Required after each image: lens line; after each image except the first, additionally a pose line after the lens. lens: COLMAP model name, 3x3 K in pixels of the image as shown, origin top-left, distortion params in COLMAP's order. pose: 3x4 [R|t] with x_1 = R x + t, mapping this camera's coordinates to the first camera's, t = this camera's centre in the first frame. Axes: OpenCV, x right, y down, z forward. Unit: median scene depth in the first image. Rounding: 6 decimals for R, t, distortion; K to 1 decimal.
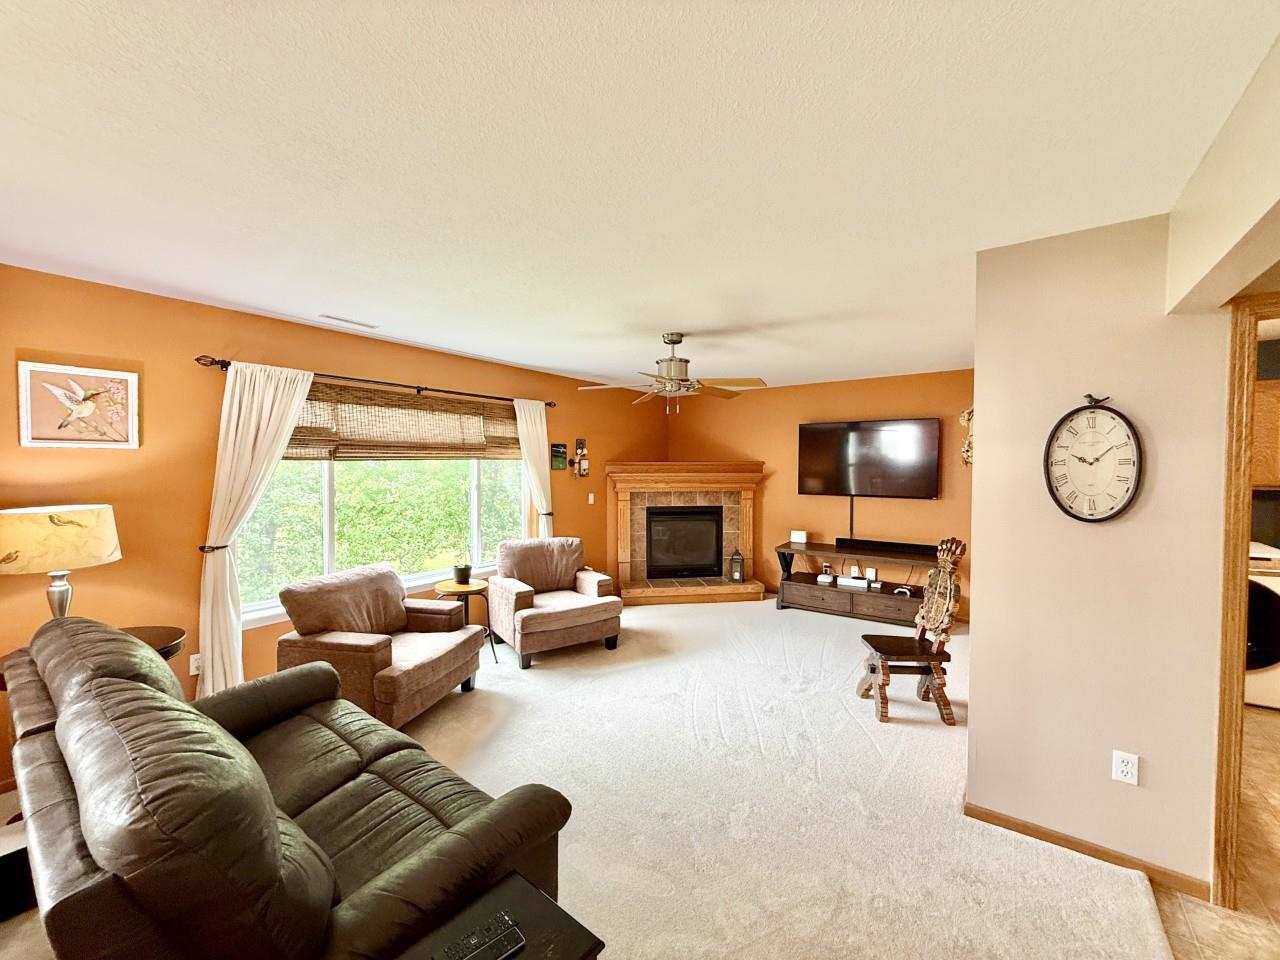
lens RADIAL K [[509.0, 0, 635.8], [0, 509.0, 477.5], [0, 0, 1]] dist [0.000753, 0.000095]
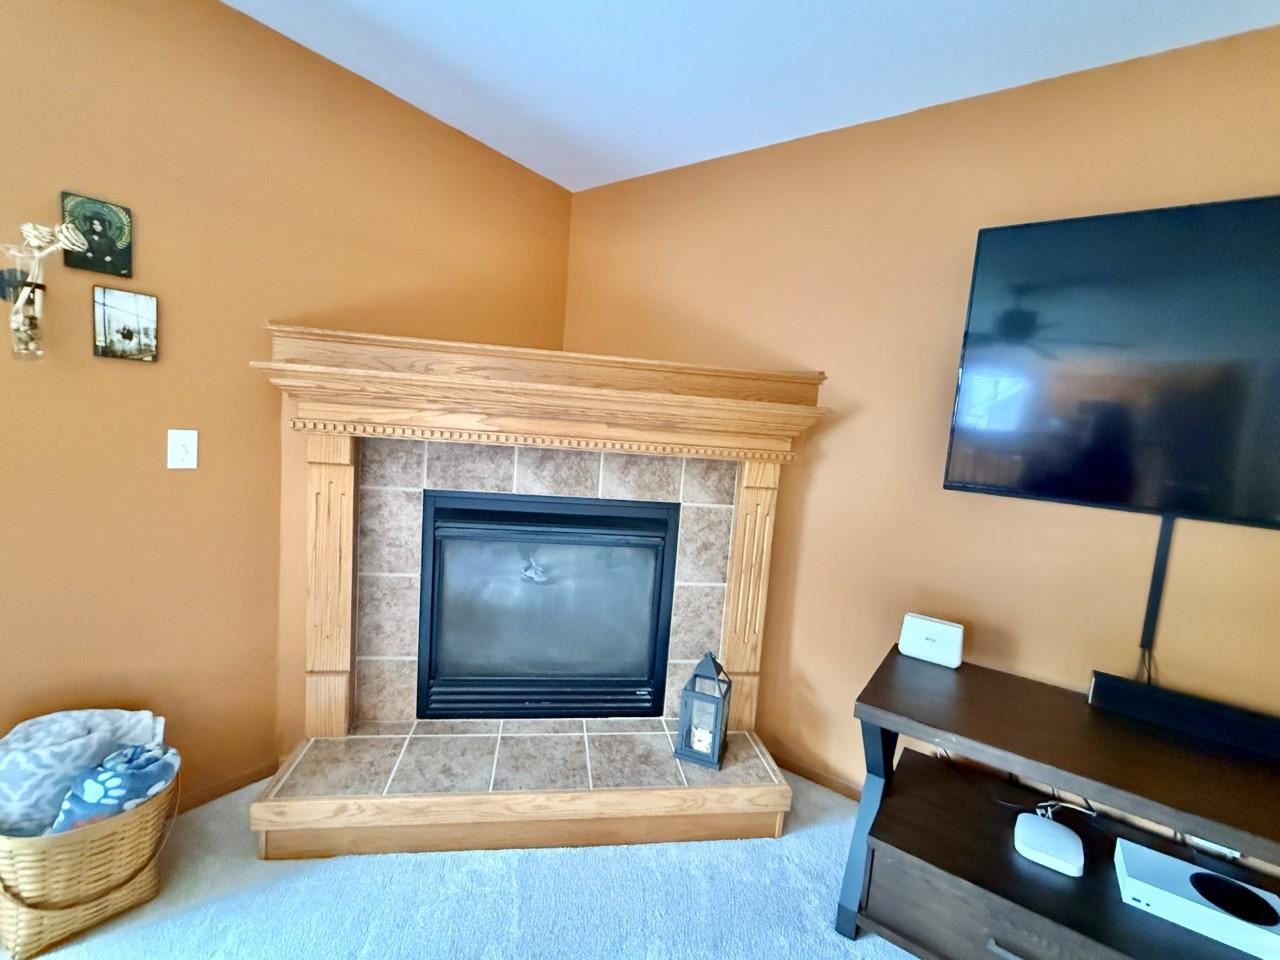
lens RADIAL K [[559.5, 0, 640.0], [0, 559.5, 480.0], [0, 0, 1]] dist [-0.000183, -0.000136]
pose [[0.997242, 0.073048, 0.013165, 0.181540], [-0.073895, 0.993782, 0.083289, 0.018640], [-0.006999, -0.084032, 0.996438, 0.849767]]
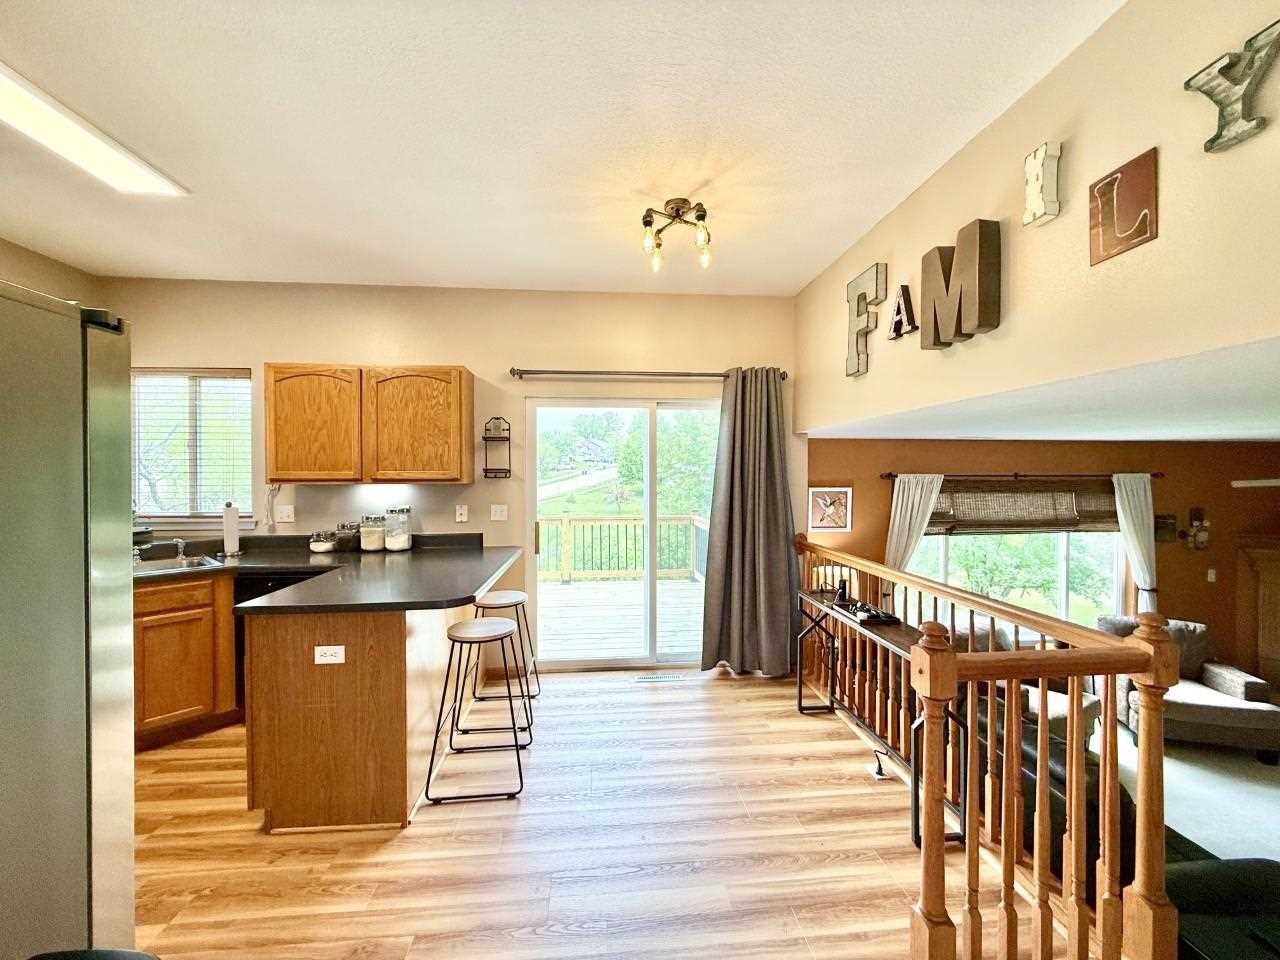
lens RADIAL K [[509.0, 0, 635.8], [0, 509.0, 477.5], [0, 0, 1]] dist [0.000753, 0.000095]
pose [[0.661650, 0.006416, -0.749786, -0.104850], [-0.018979, 0.999786, -0.008192, -0.120509], [0.749573, 0.019651, 0.661630, -0.381016]]
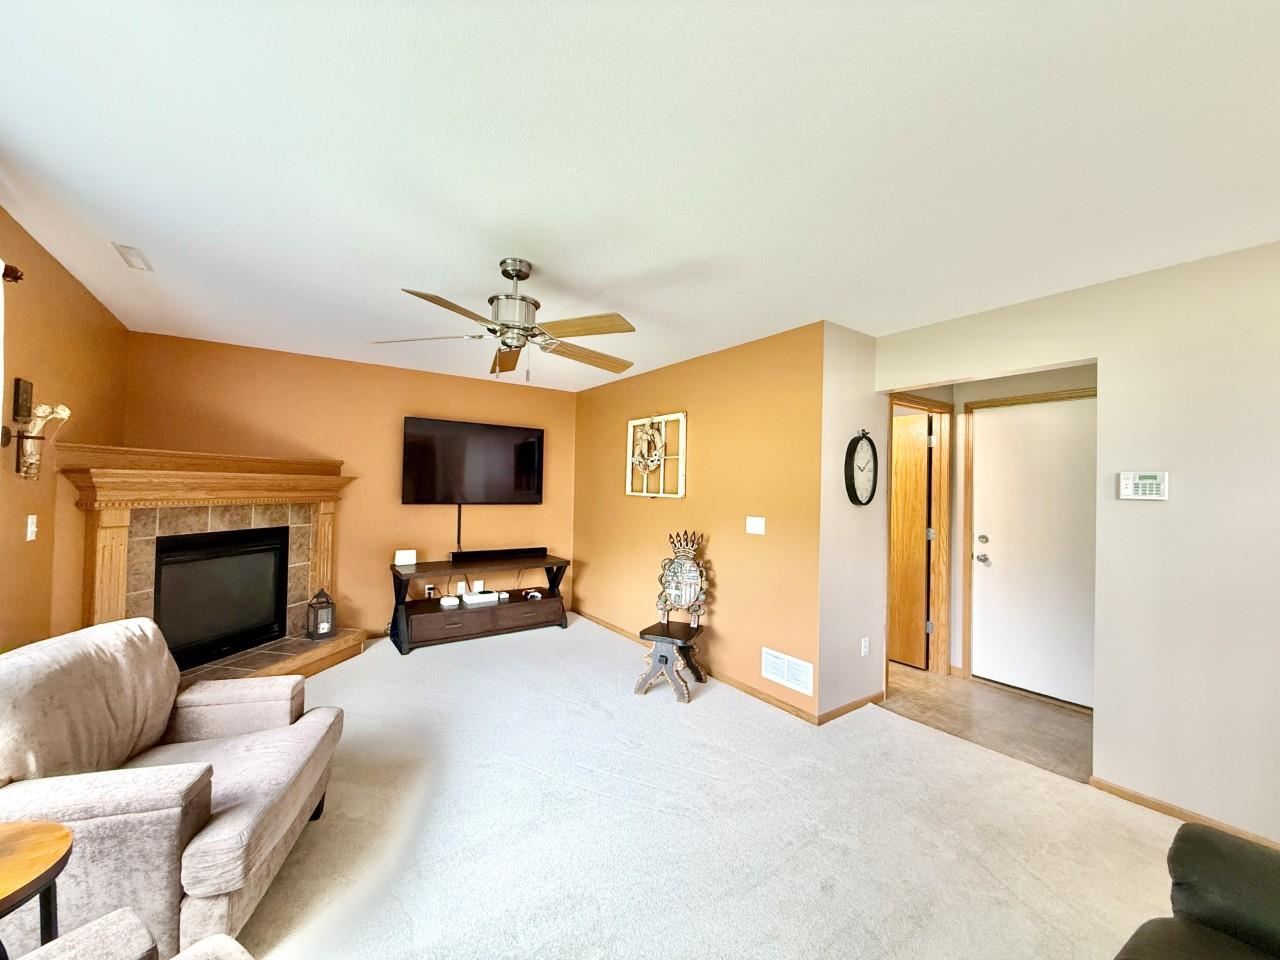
lens RADIAL K [[509.0, 0, 635.8], [0, 509.0, 477.5], [0, 0, 1]] dist [0.000753, 0.000095]
pose [[0.319441, 0.024348, 0.947293, -0.390446], [0.002146, 0.999649, -0.026417, 0.015881], [-0.947604, 0.010472, 0.319277, 0.488417]]
